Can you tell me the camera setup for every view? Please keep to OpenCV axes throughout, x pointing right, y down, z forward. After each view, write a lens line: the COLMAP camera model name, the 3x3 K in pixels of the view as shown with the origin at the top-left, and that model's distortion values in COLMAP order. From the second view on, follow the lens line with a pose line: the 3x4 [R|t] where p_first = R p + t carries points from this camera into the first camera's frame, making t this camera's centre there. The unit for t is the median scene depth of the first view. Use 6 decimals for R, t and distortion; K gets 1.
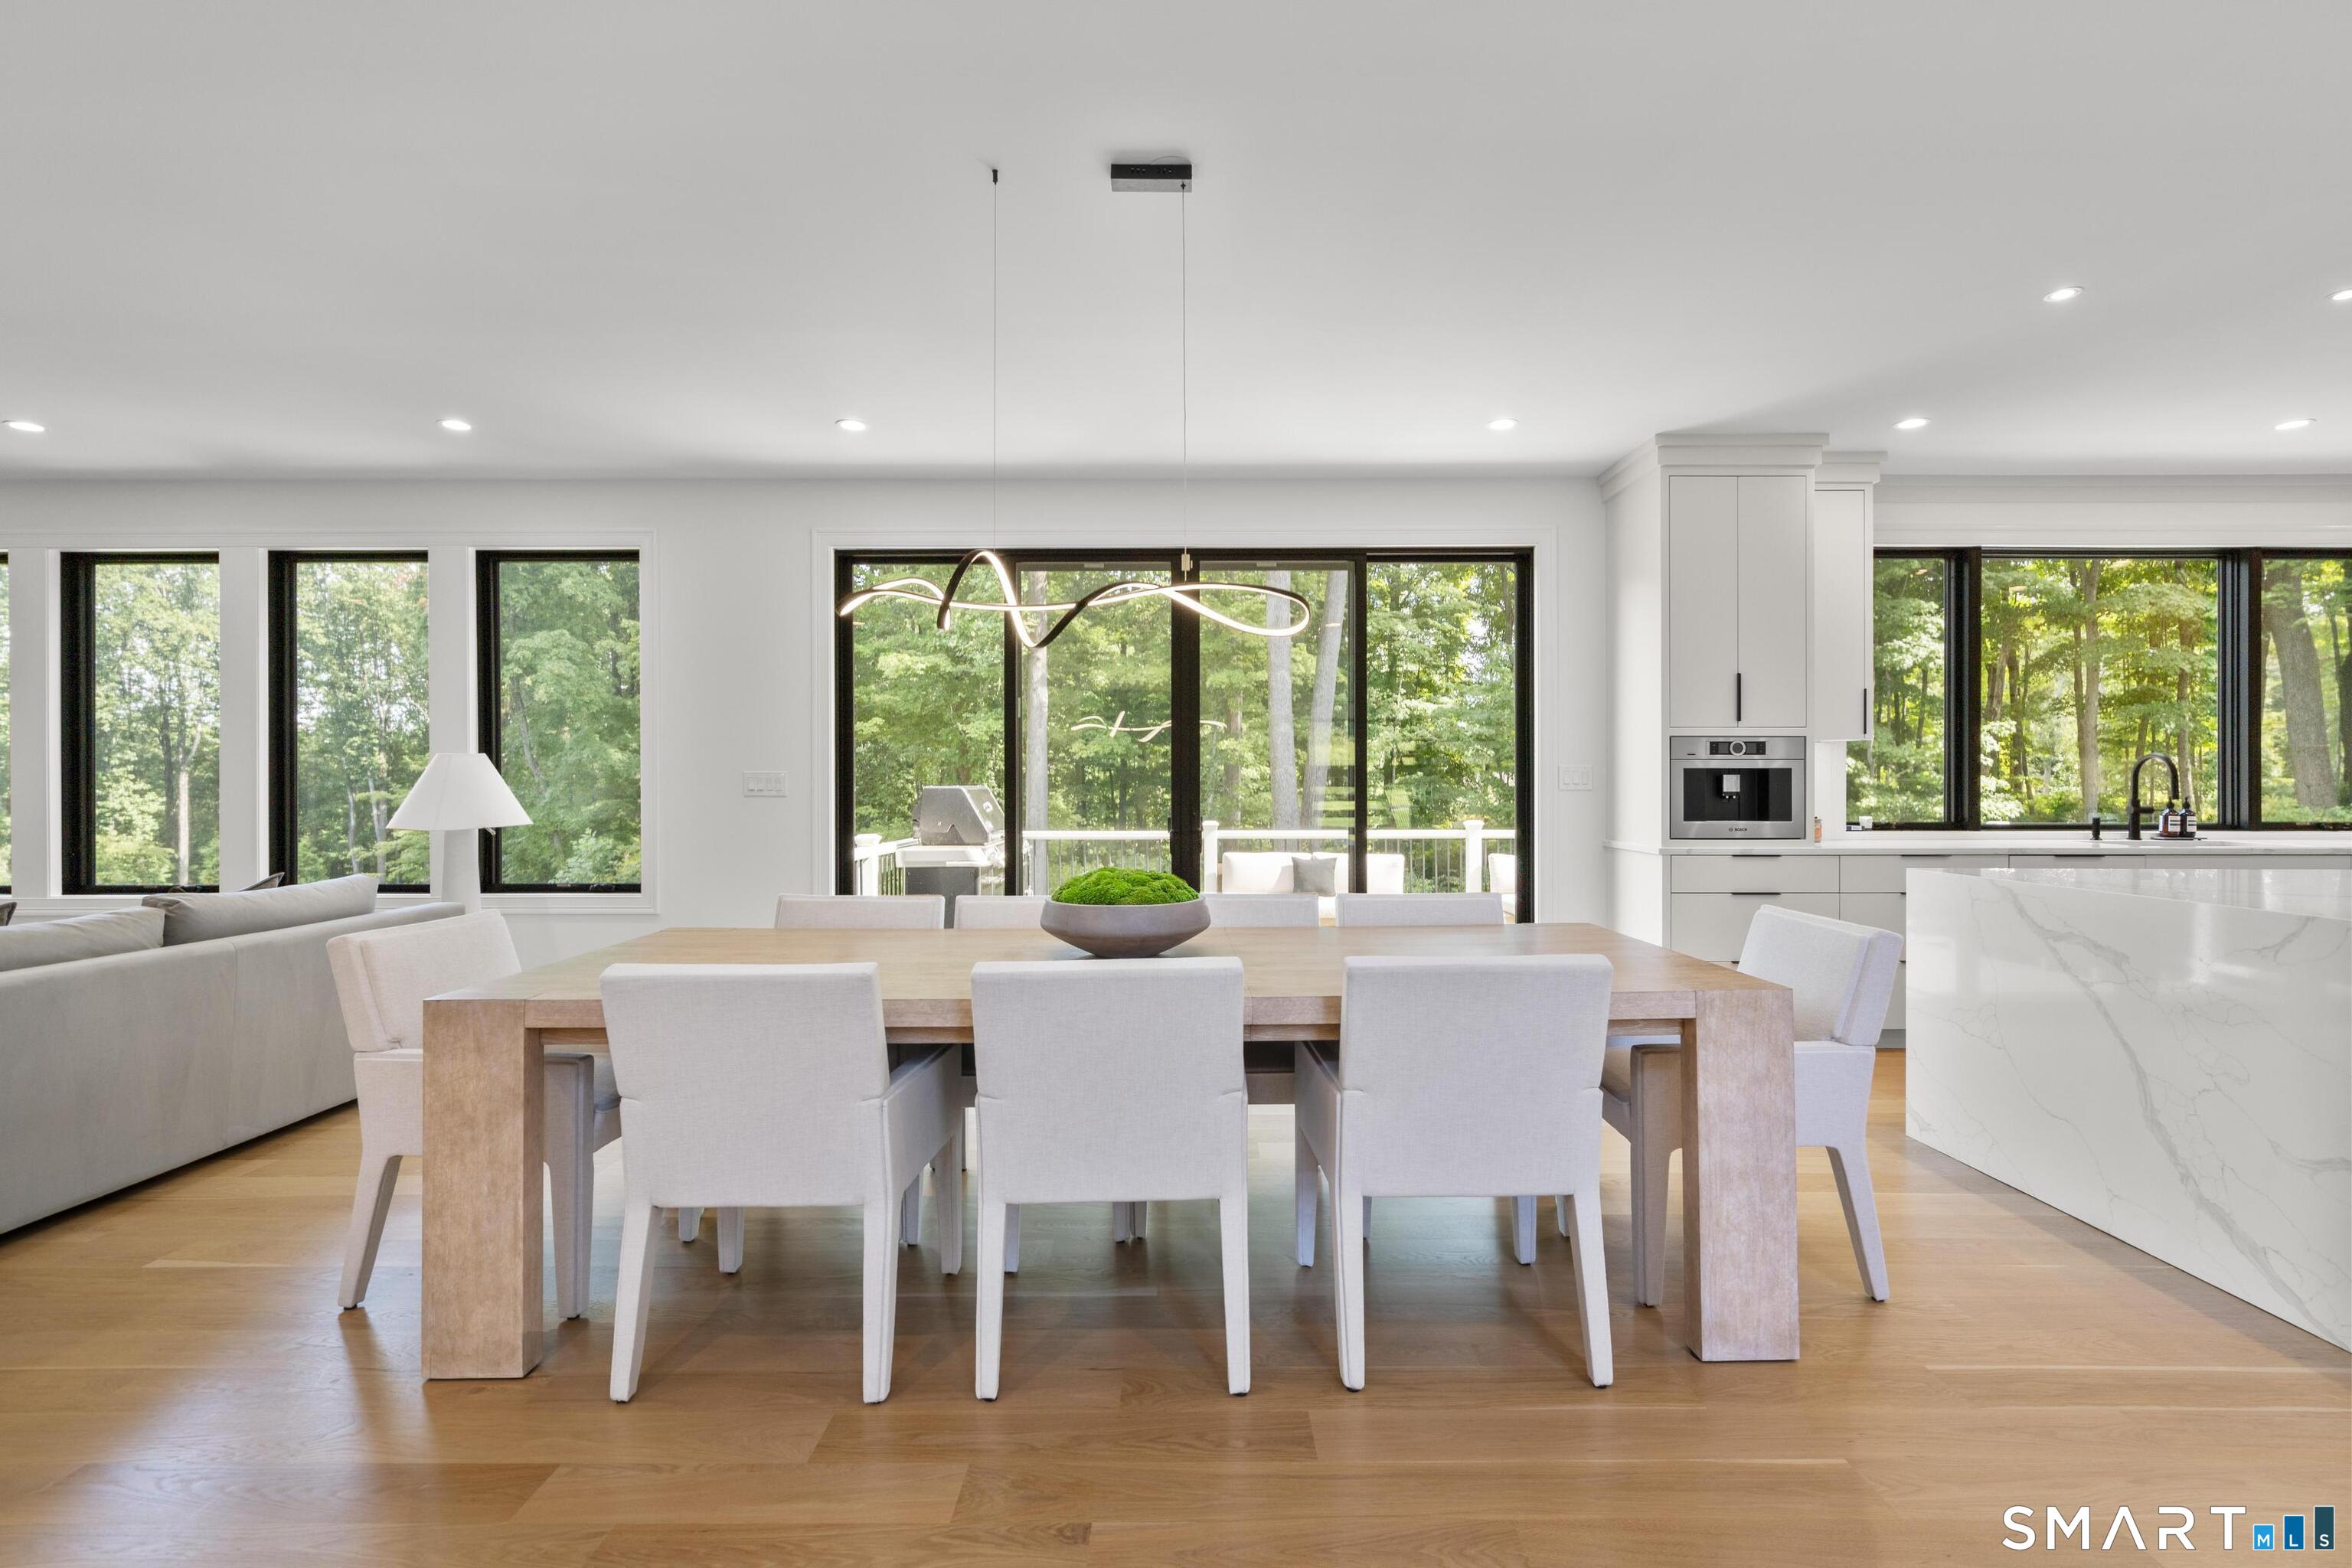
lens RADIAL K [[1061.5, 0, 1172.2], [0, 1061.5, 787.7], [0, 0, 1]] dist [-0.008310, -0.000172]
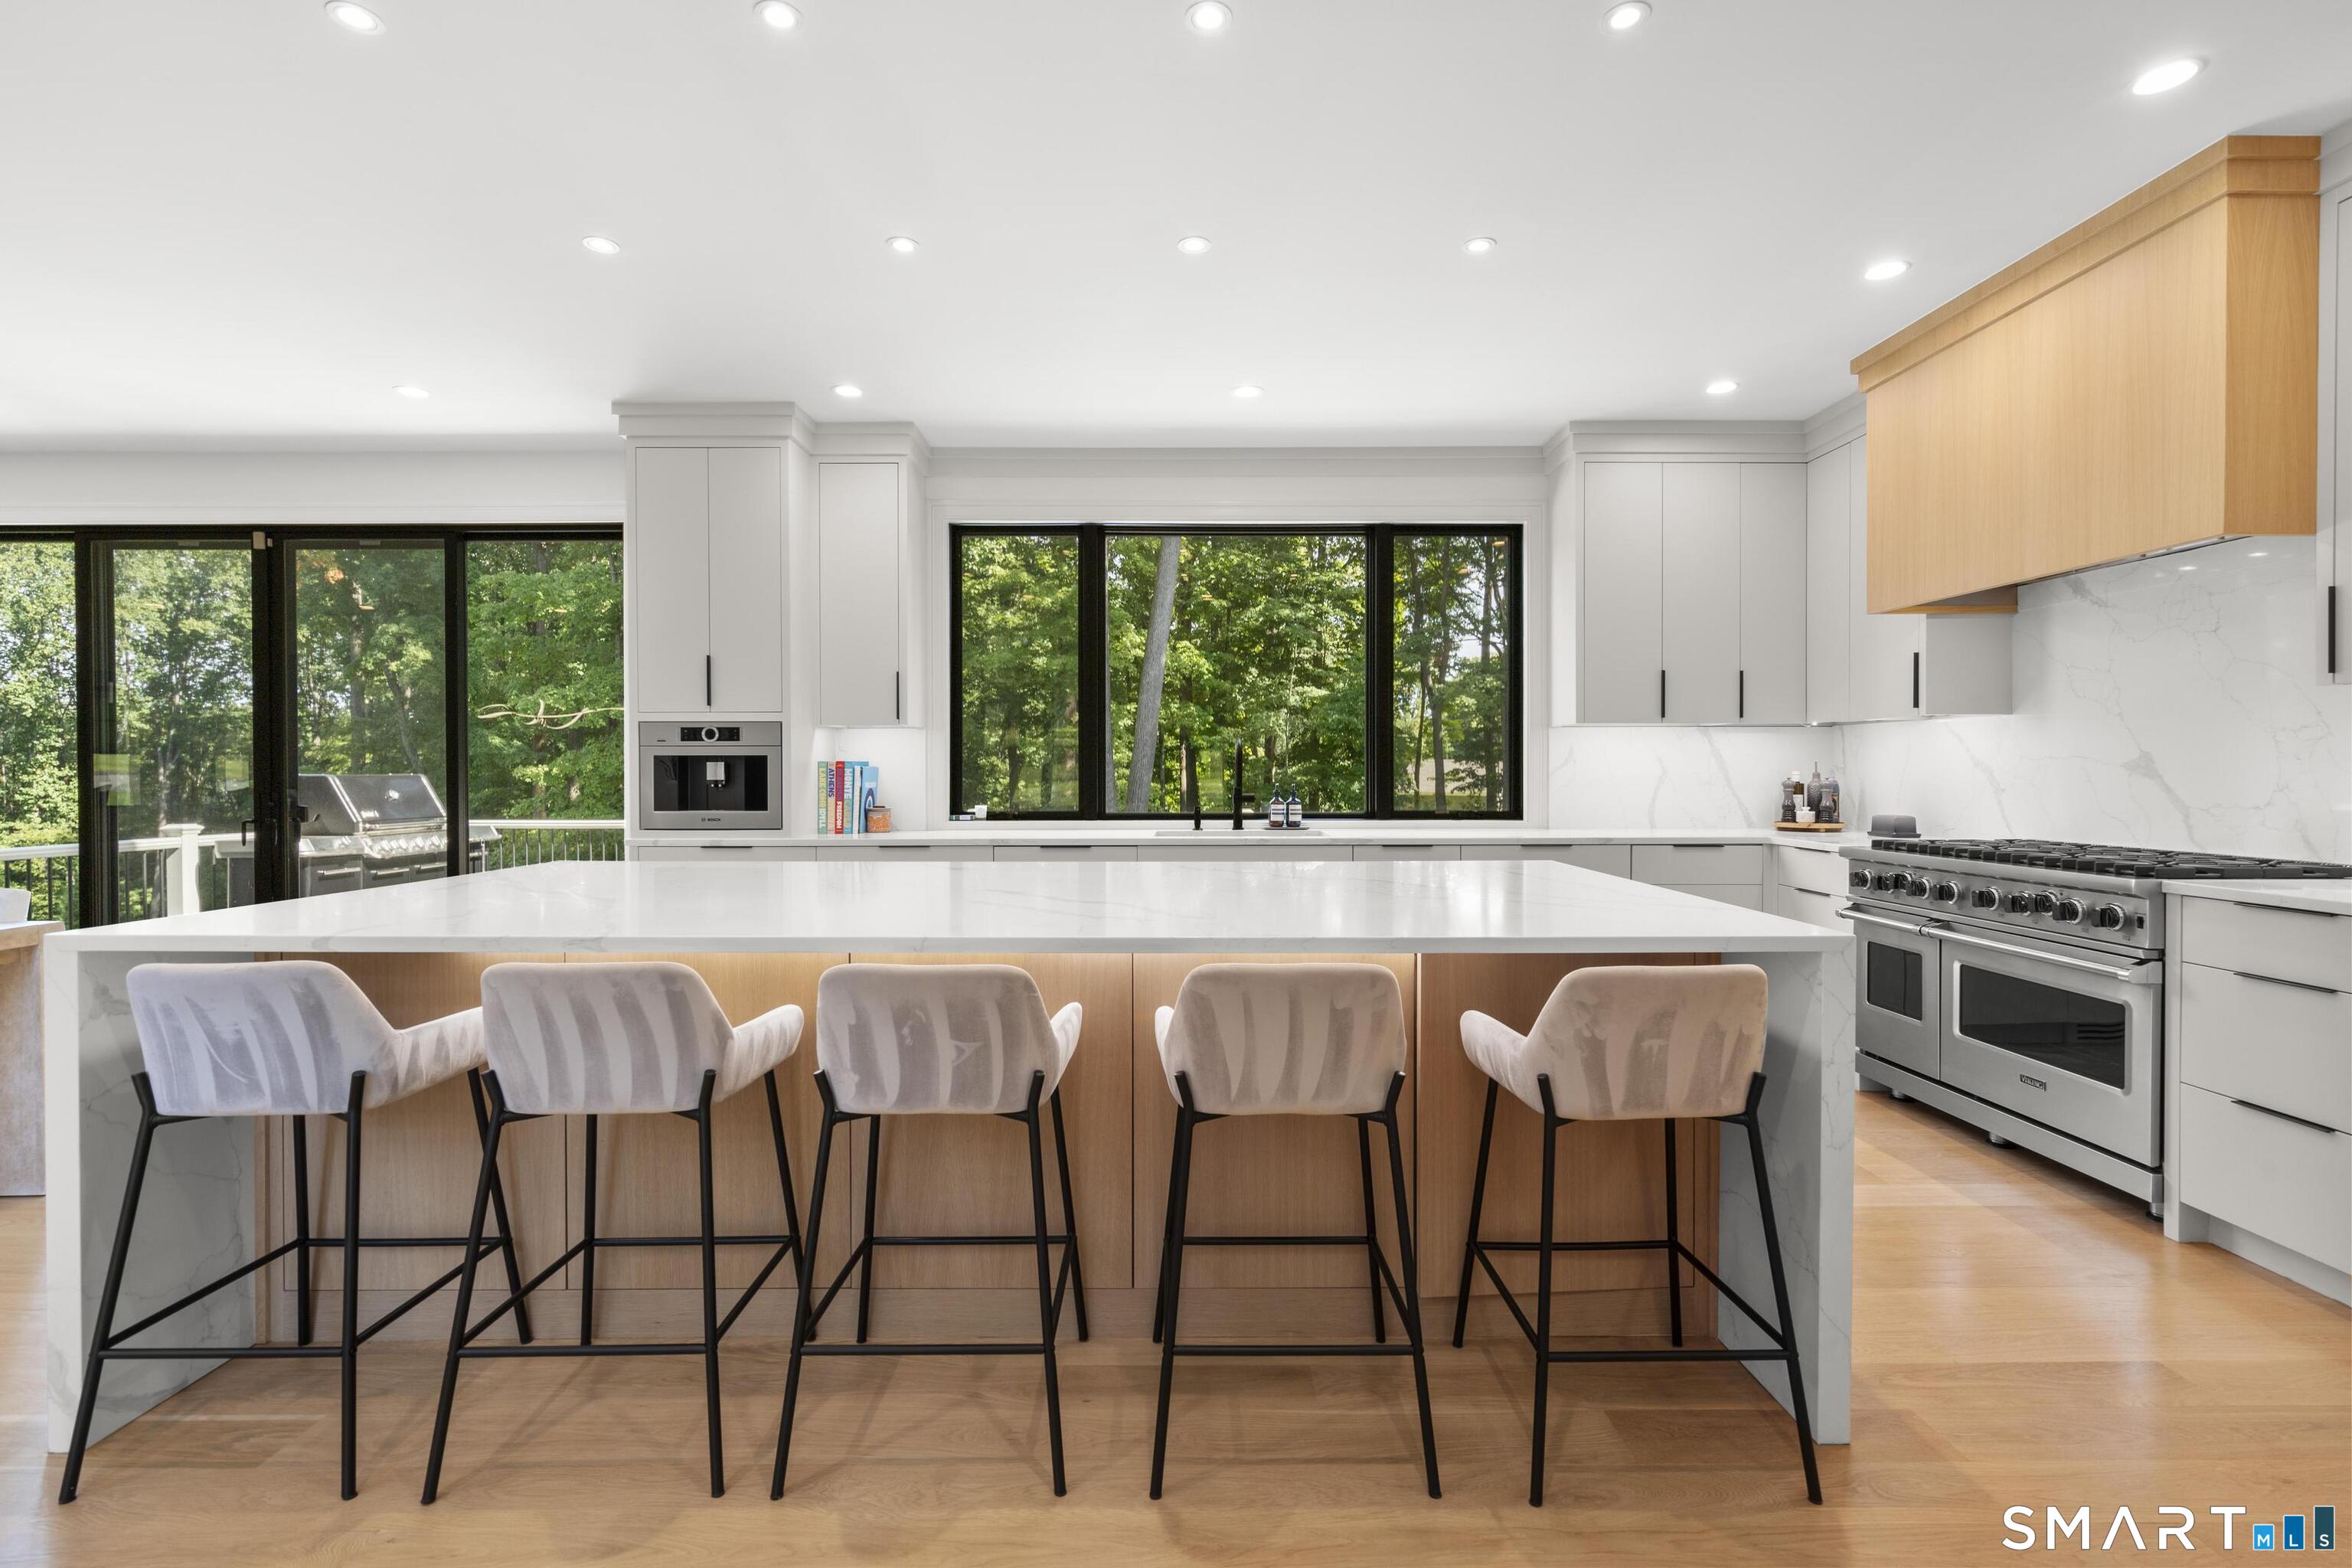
lens RADIAL K [[1061.5, 0, 1182.3], [0, 1061.5, 775.8], [0, 0, 1]] dist [-0.008310, -0.000172]
pose [[0.999890, -0.000792, 0.014842, 0.849543], [0.000757, 0.999997, 0.002374, -0.001838], [-0.014844, -0.002363, 0.999887, 0.037843]]
